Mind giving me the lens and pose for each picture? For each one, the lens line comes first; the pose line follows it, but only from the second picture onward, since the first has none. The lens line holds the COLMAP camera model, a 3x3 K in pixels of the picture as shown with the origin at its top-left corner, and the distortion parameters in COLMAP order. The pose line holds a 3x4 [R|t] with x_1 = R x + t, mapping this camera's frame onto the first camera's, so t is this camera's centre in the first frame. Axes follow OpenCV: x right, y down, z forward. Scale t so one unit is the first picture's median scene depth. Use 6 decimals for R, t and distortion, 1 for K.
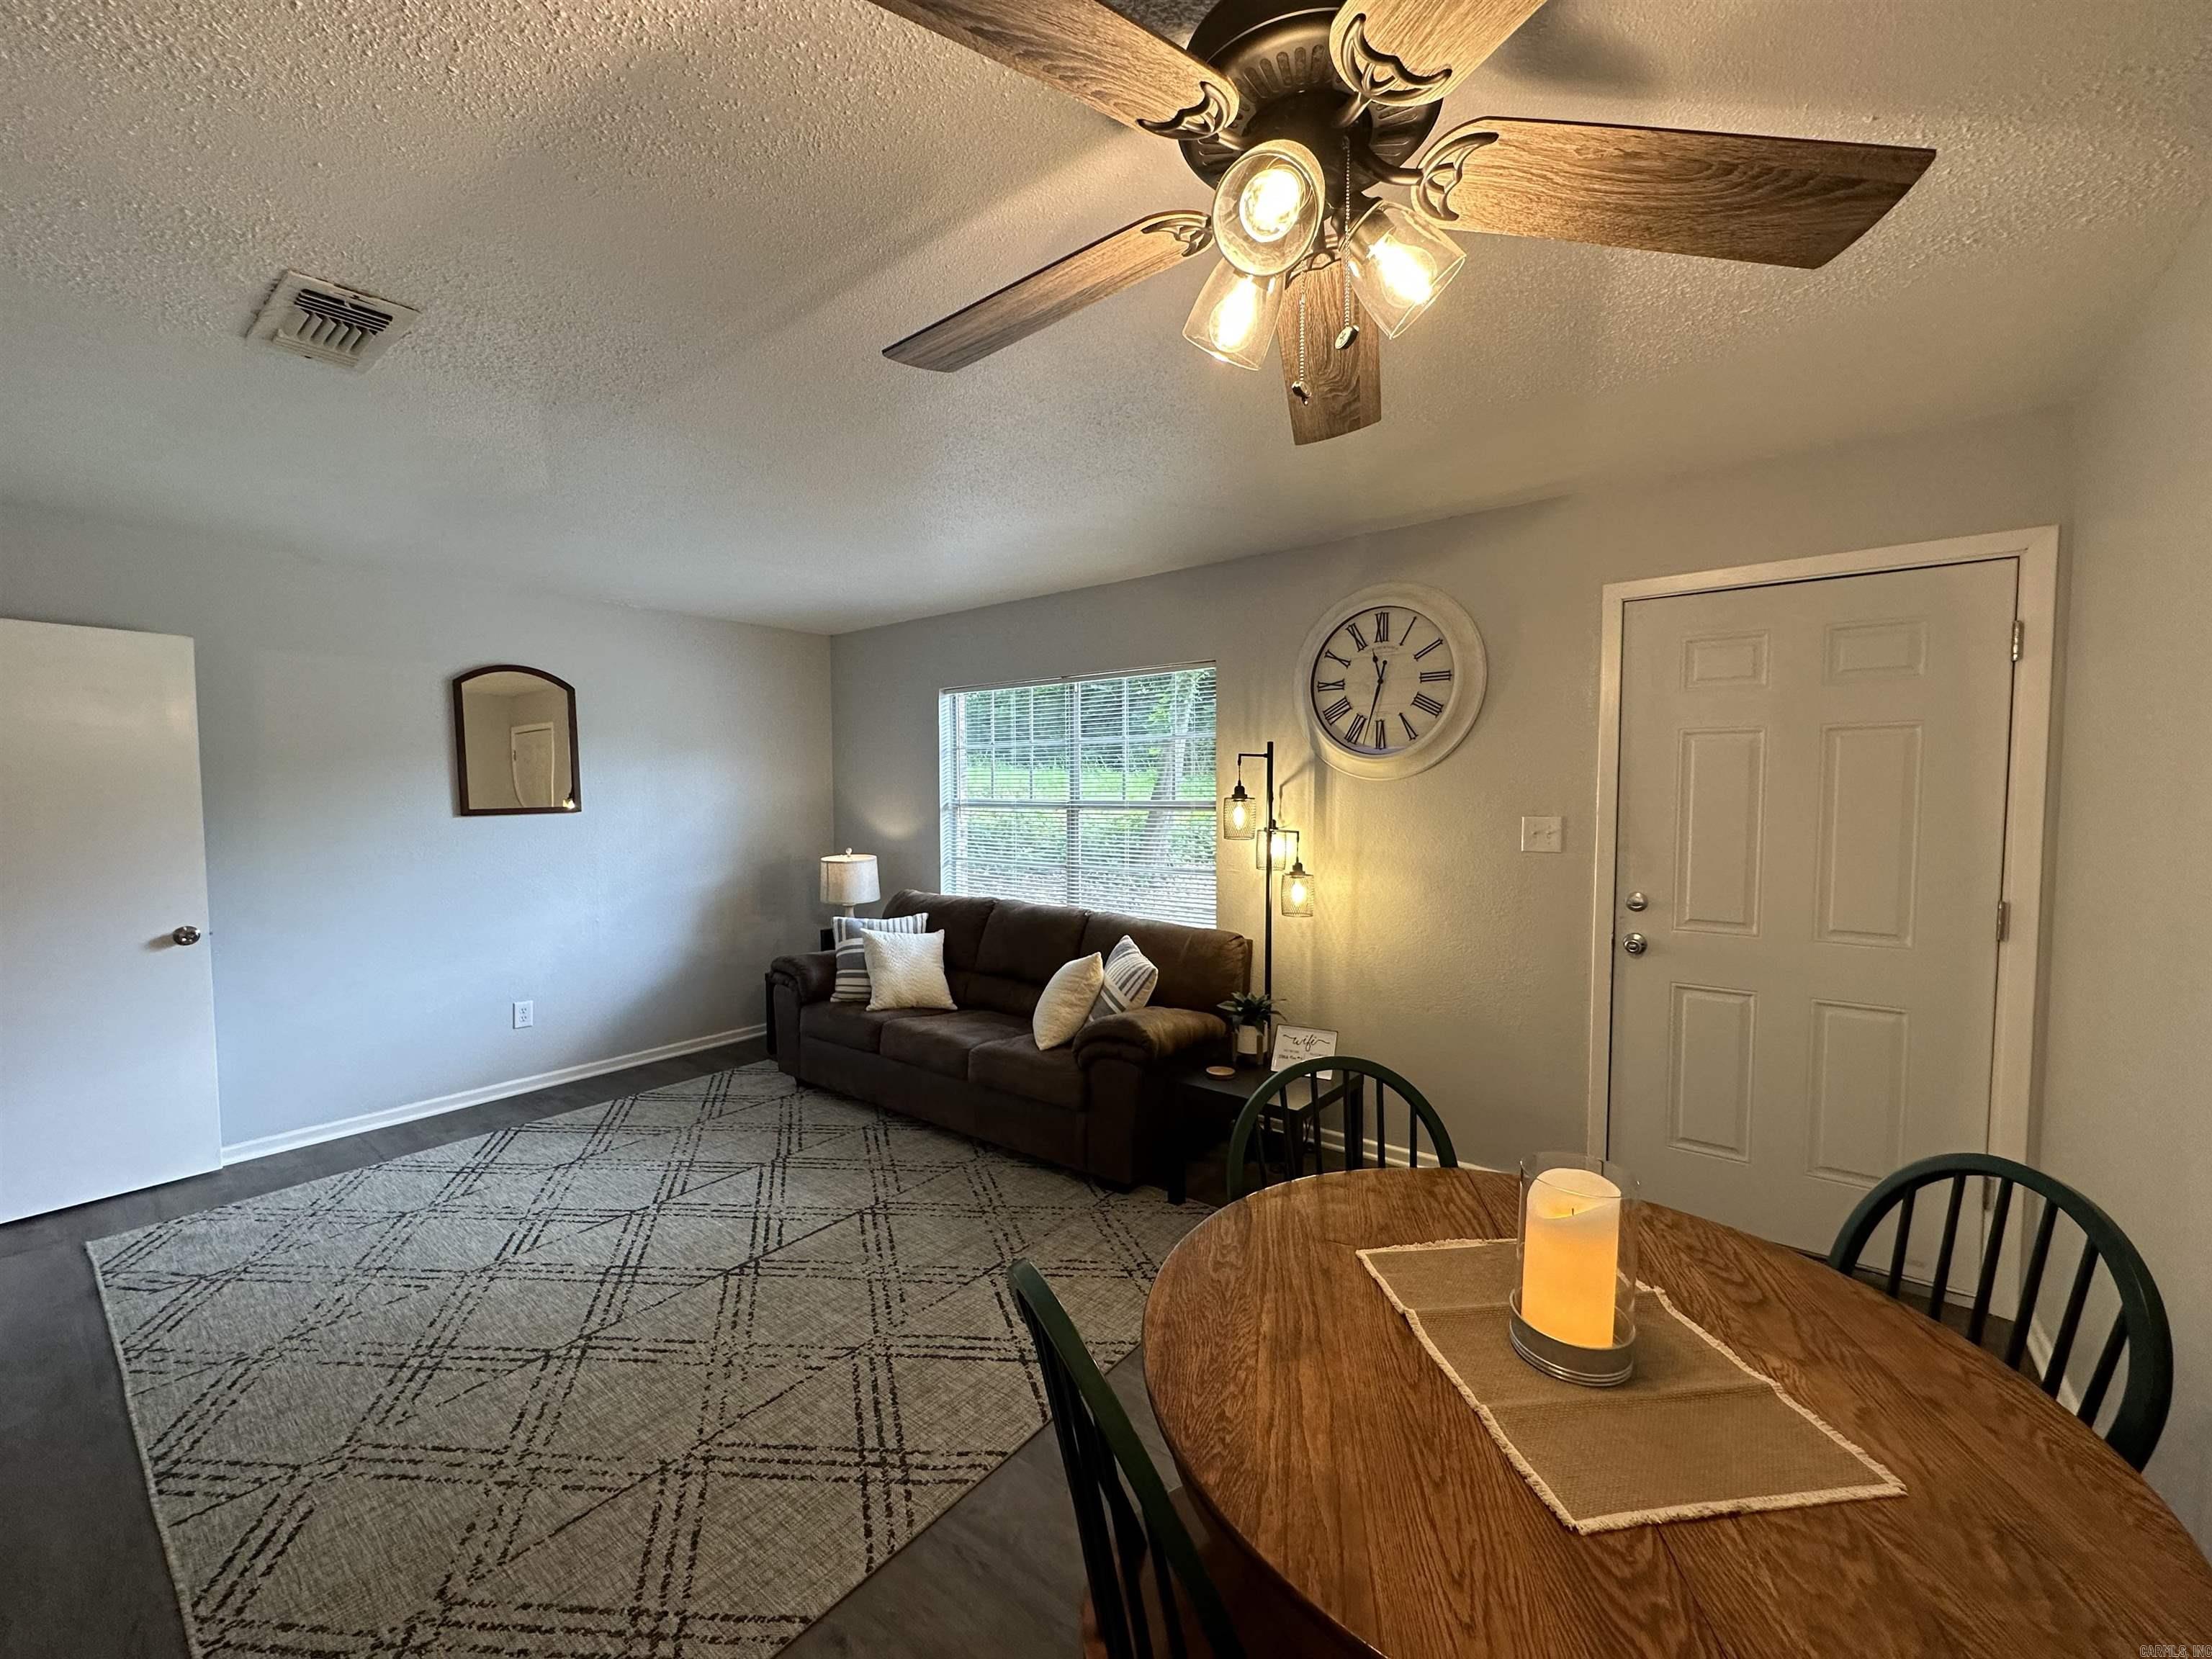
lens RADIAL K [[879.9, 0, 1099.9], [0, 879.9, 835.1], [0, 0, 1]] dist [-0.003923, 0.001050]
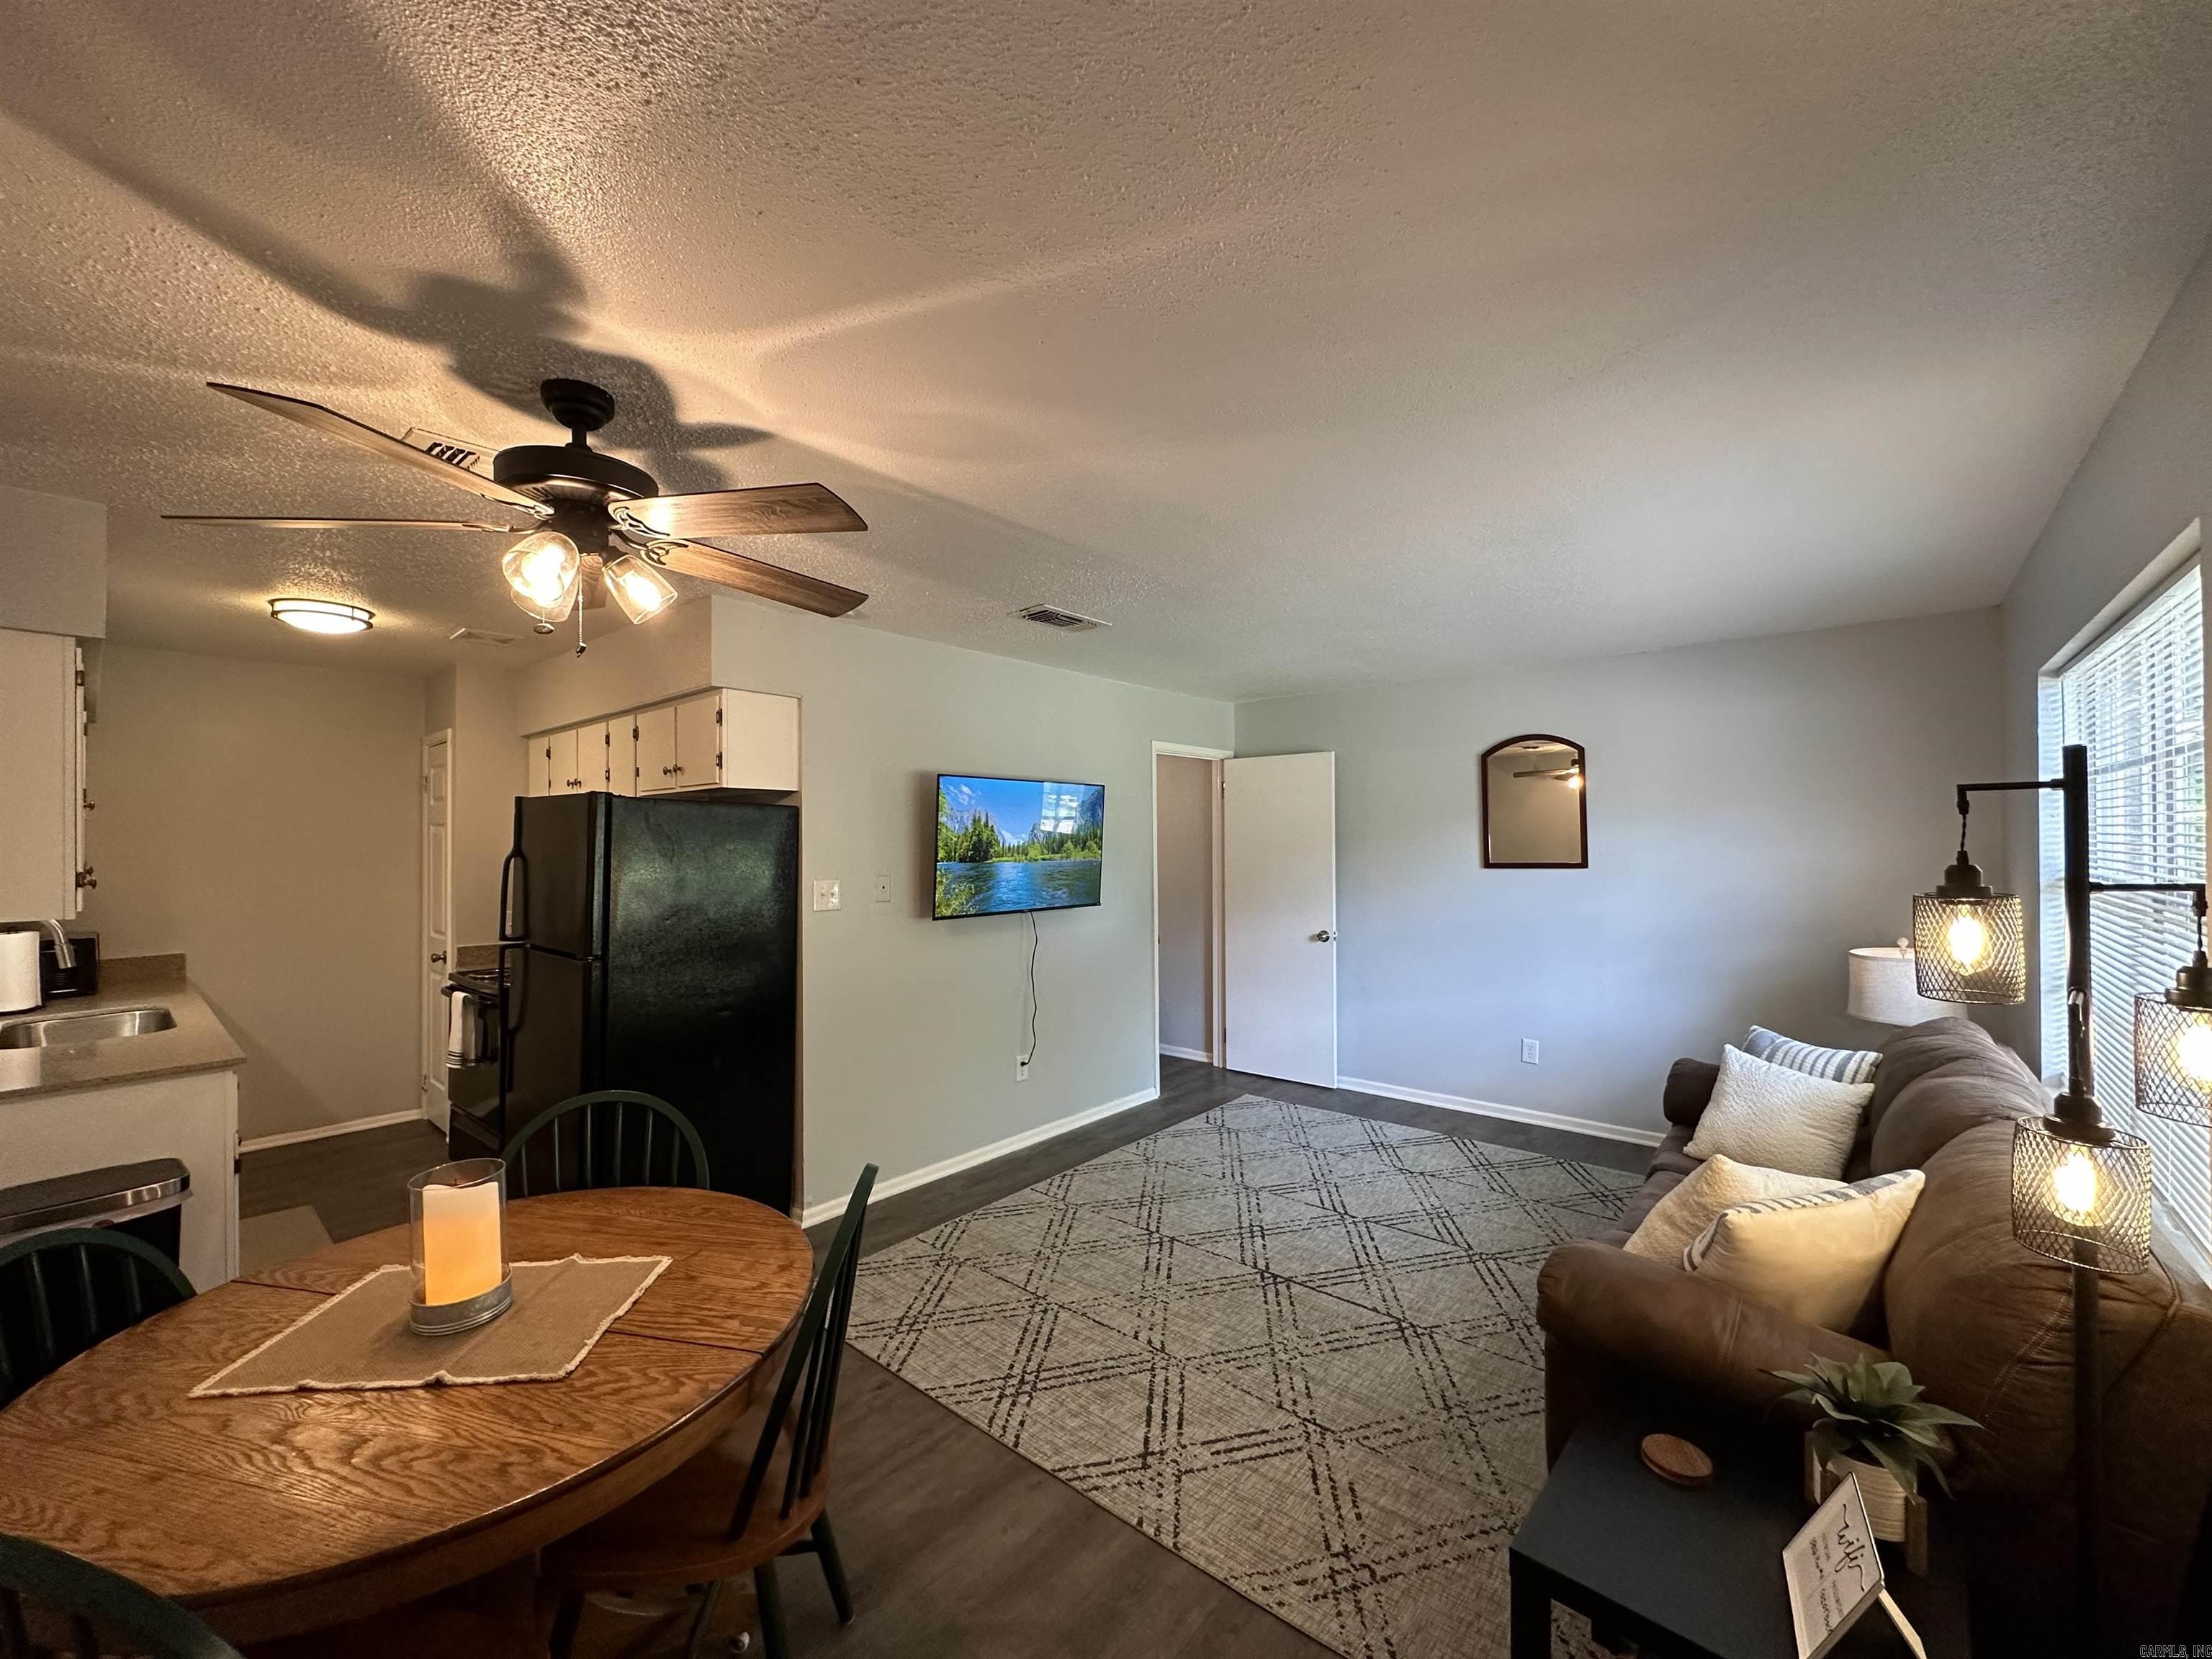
lens RADIAL K [[879.9, 0, 1107.0], [0, 879.9, 836.3], [0, 0, 1]] dist [-0.003923, 0.001050]
pose [[-0.040562, 0.000020, -0.999177, 0.721376], [-0.043690, 0.999044, 0.001794, -0.066962], [0.998221, 0.043727, -0.040522, 0.792418]]
